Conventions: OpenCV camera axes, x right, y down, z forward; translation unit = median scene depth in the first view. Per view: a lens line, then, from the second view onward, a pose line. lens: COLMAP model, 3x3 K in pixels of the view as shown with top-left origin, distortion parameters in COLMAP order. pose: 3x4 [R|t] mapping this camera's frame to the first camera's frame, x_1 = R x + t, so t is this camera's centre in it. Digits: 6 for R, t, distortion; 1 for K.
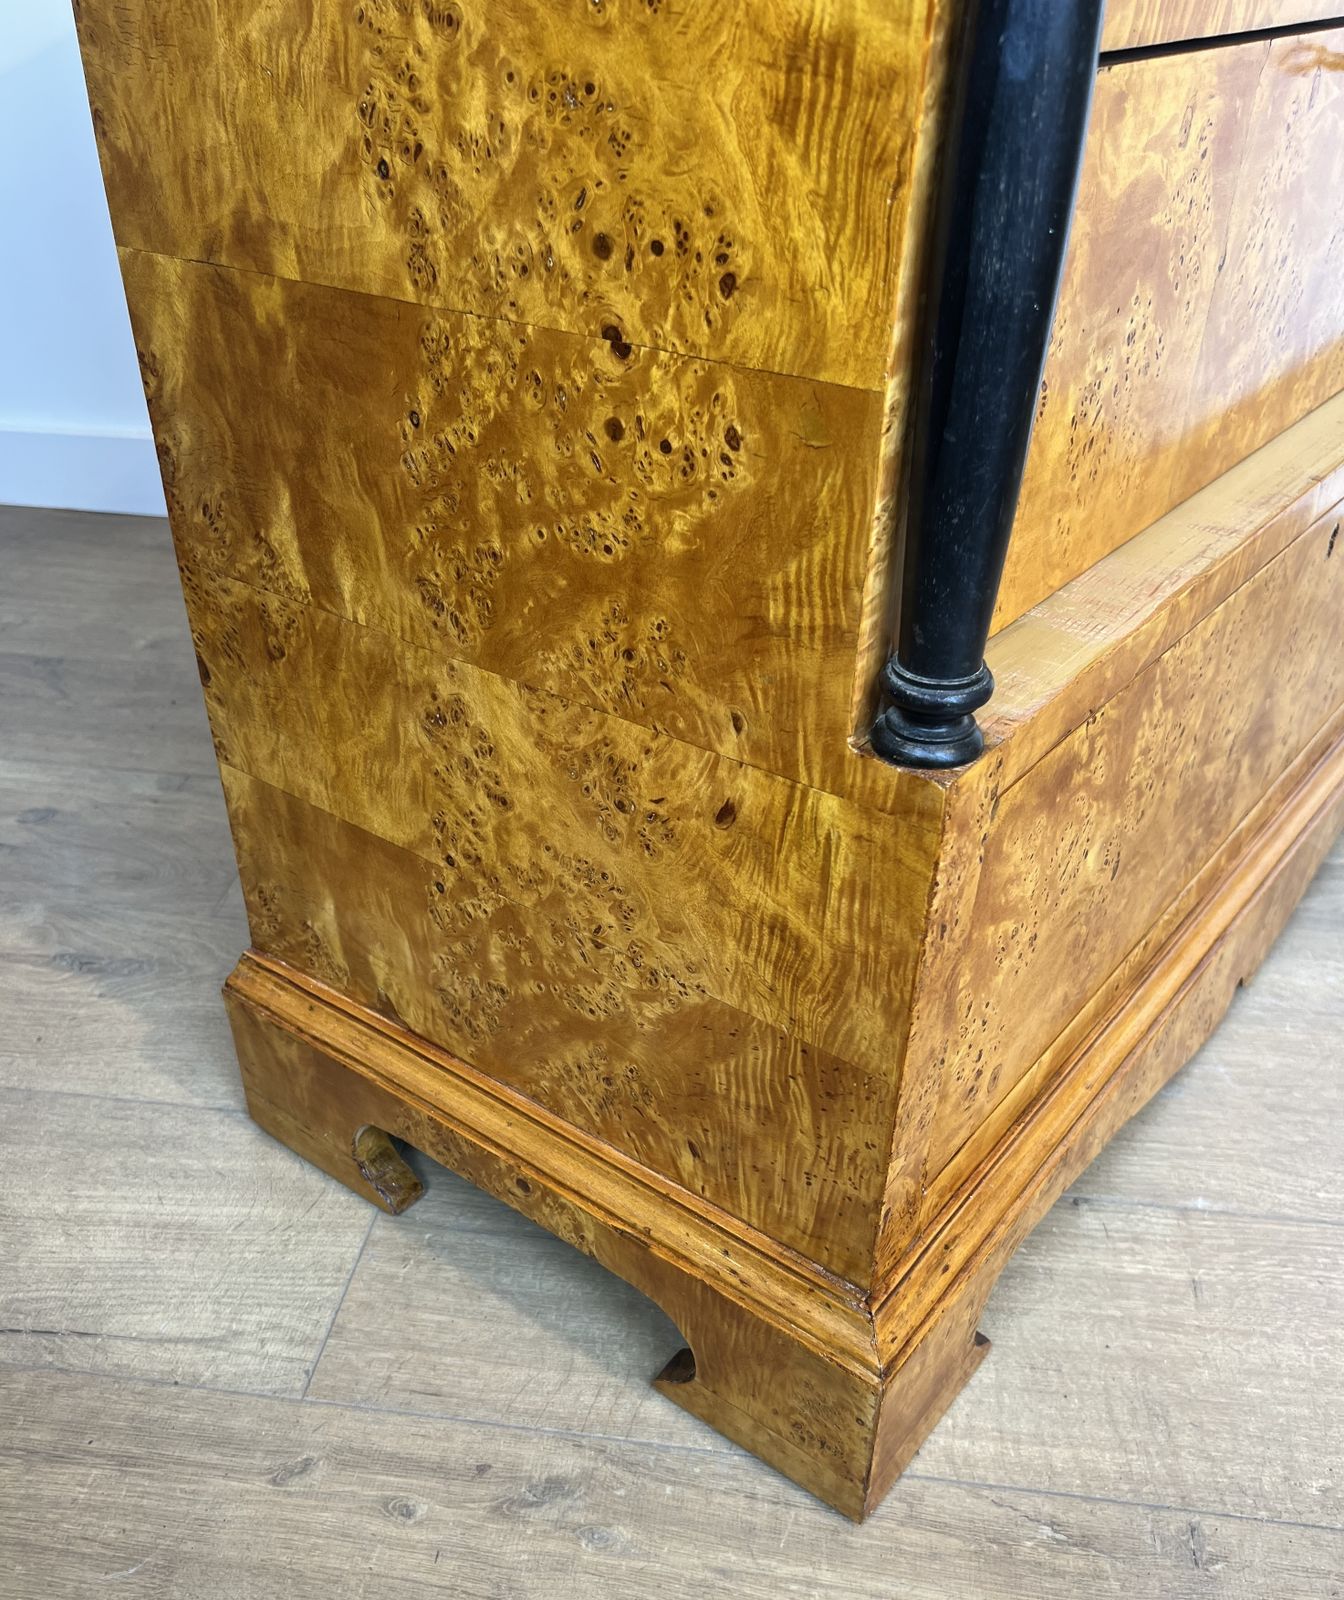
lens RADIAL K [[1412.0, 0, 662.7], [0, 1412.0, 939.5], [0, 0, 1]] dist [0.130576, -0.305970]
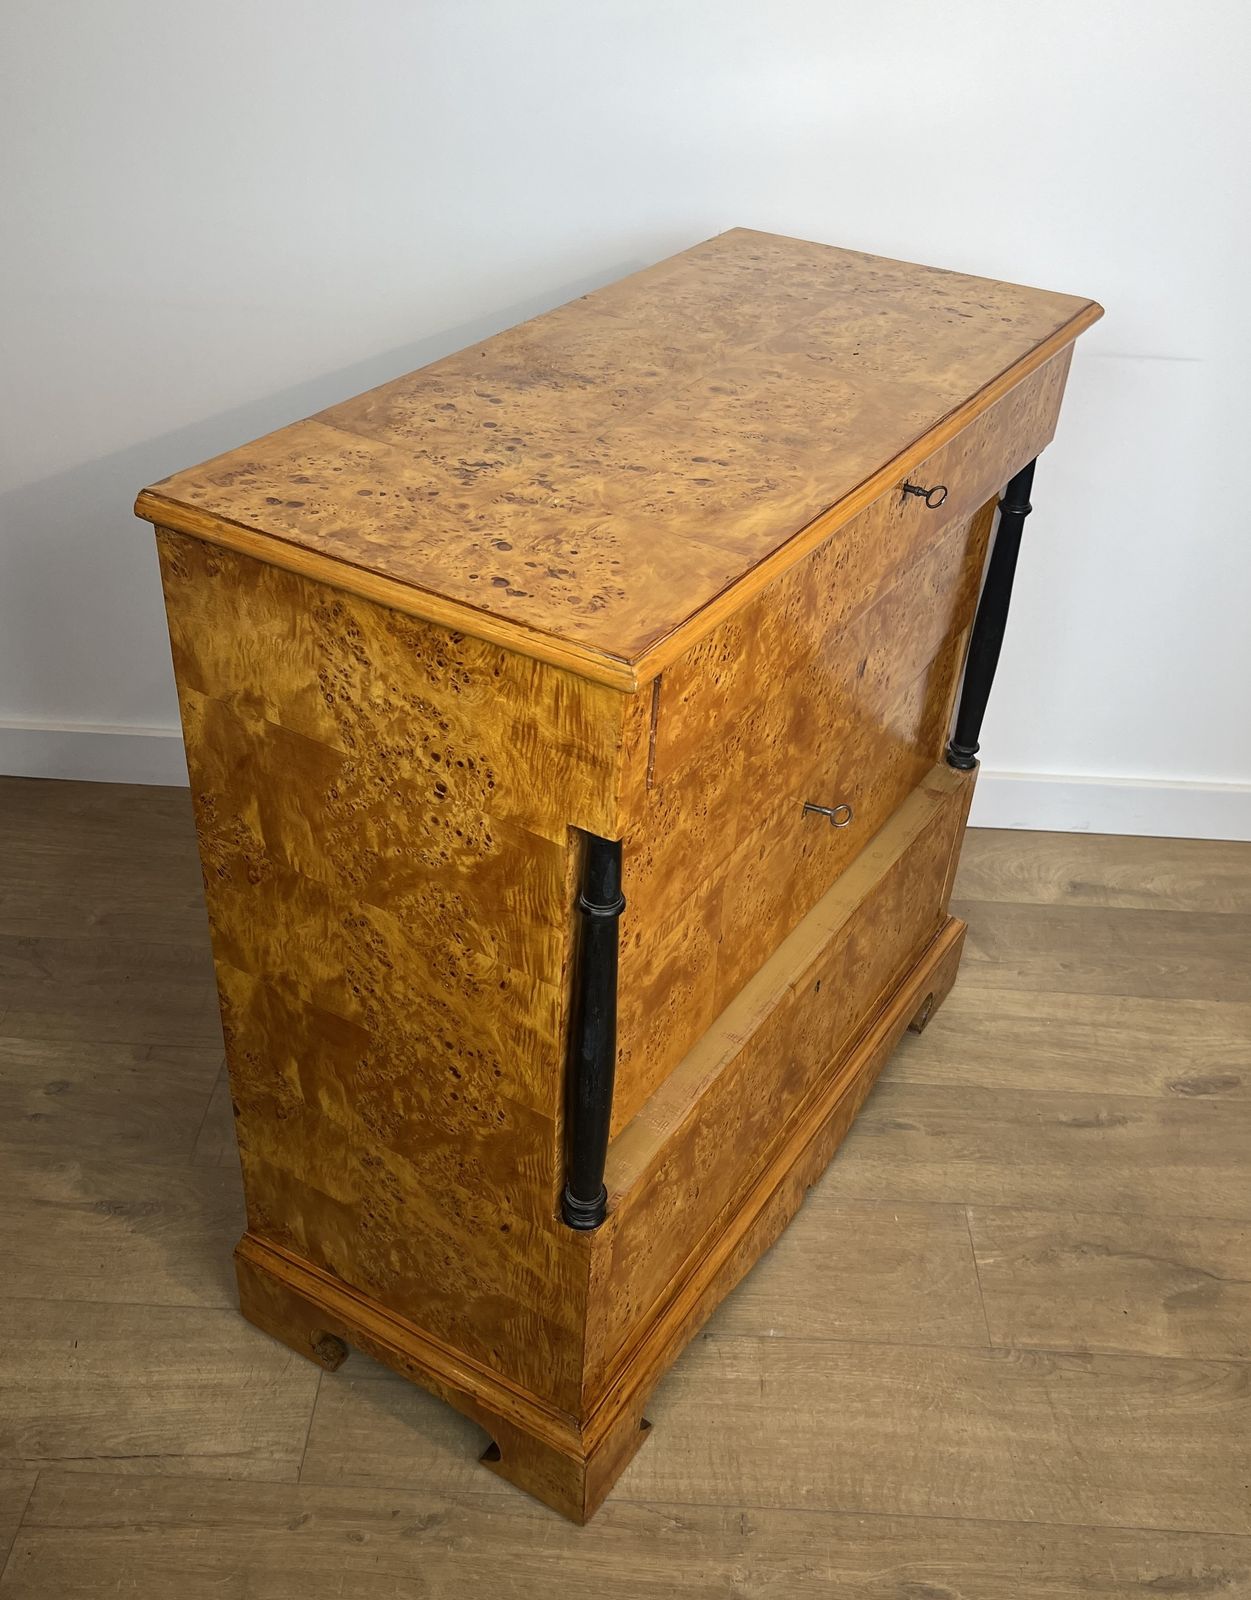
lens RADIAL K [[1568.0, 0, 626.4], [0, 1568.0, 828.0], [0, 0, 1]] dist [0.161193, -0.428579]
pose [[0.994167, -0.032783, 0.102752, -0.002215], [0.033269, 0.999442, -0.003018, -0.592549], [-0.102596, 0.006419, 0.994702, -1.303473]]
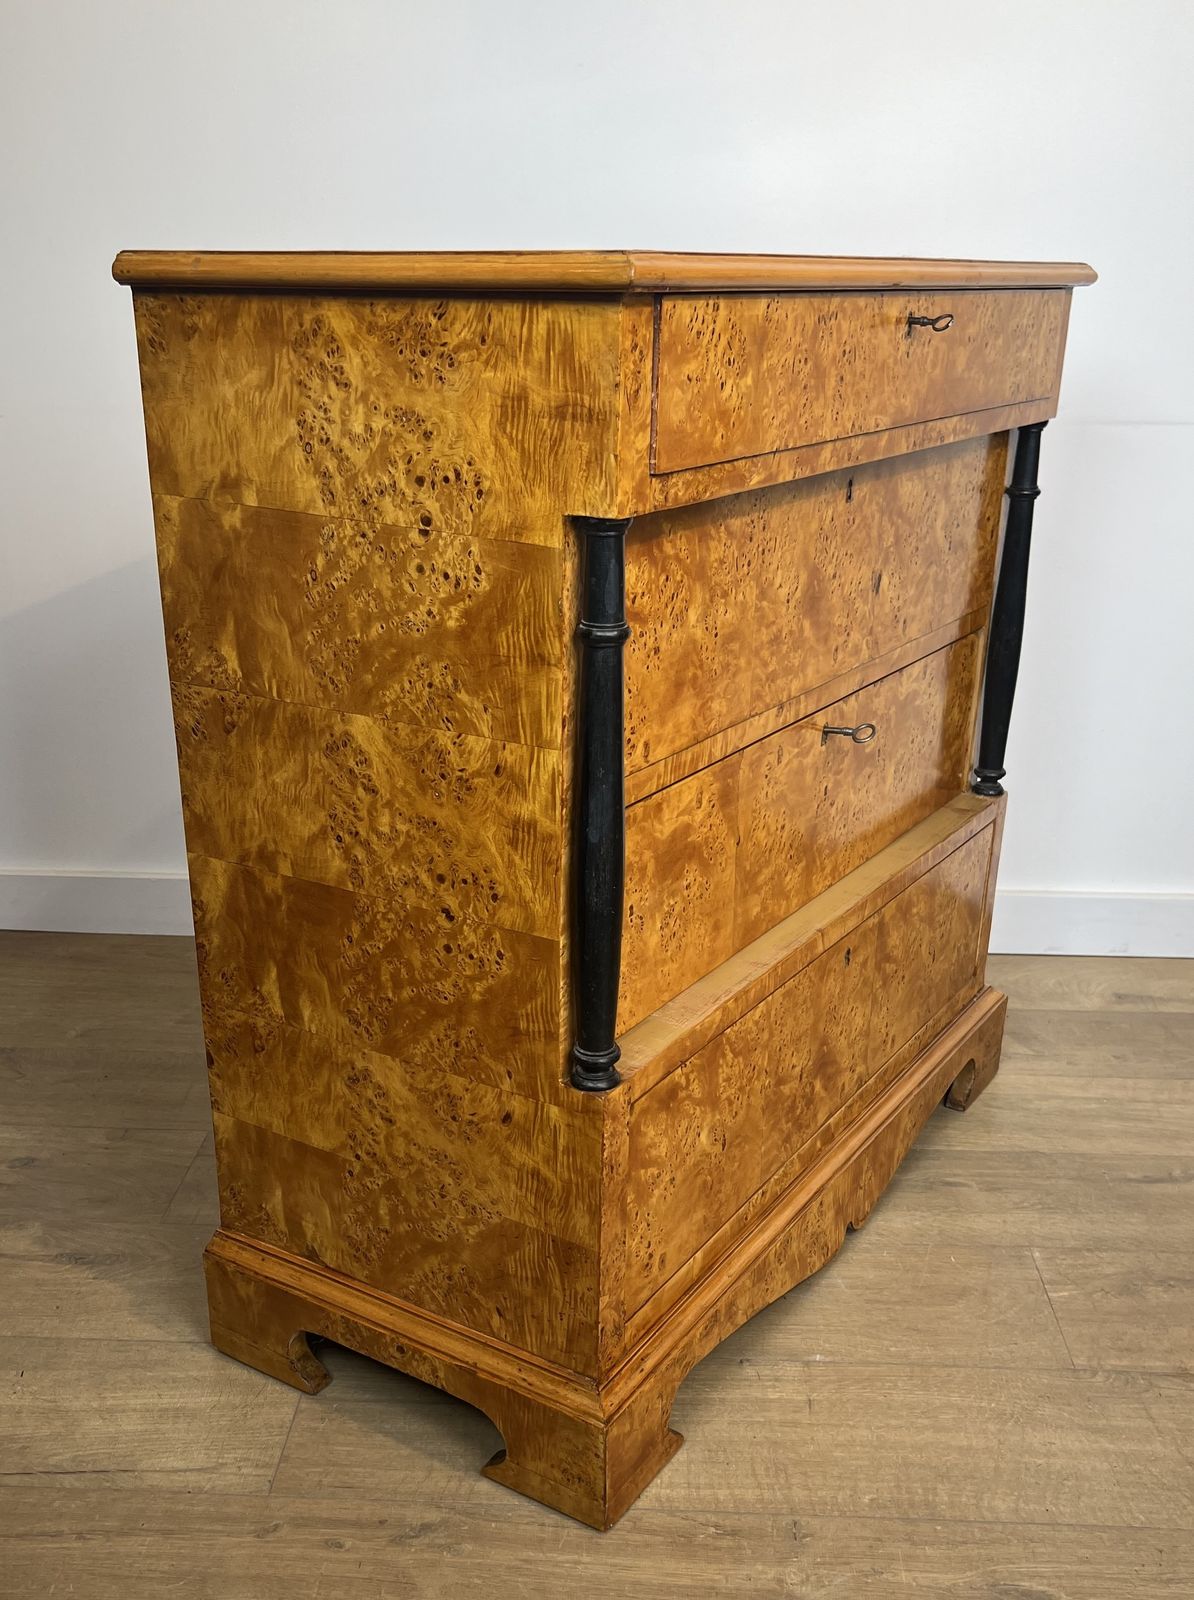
lens RADIAL K [[1563.3, 0, 588.6], [0, 1563.3, 948.8], [0, 0, 1]] dist [0.201079, -0.606343]
pose [[0.995967, -0.039399, 0.080604, -0.008544], [0.056388, 0.973685, -0.220812, 0.145897], [-0.069783, 0.224467, 0.971980, -1.032028]]
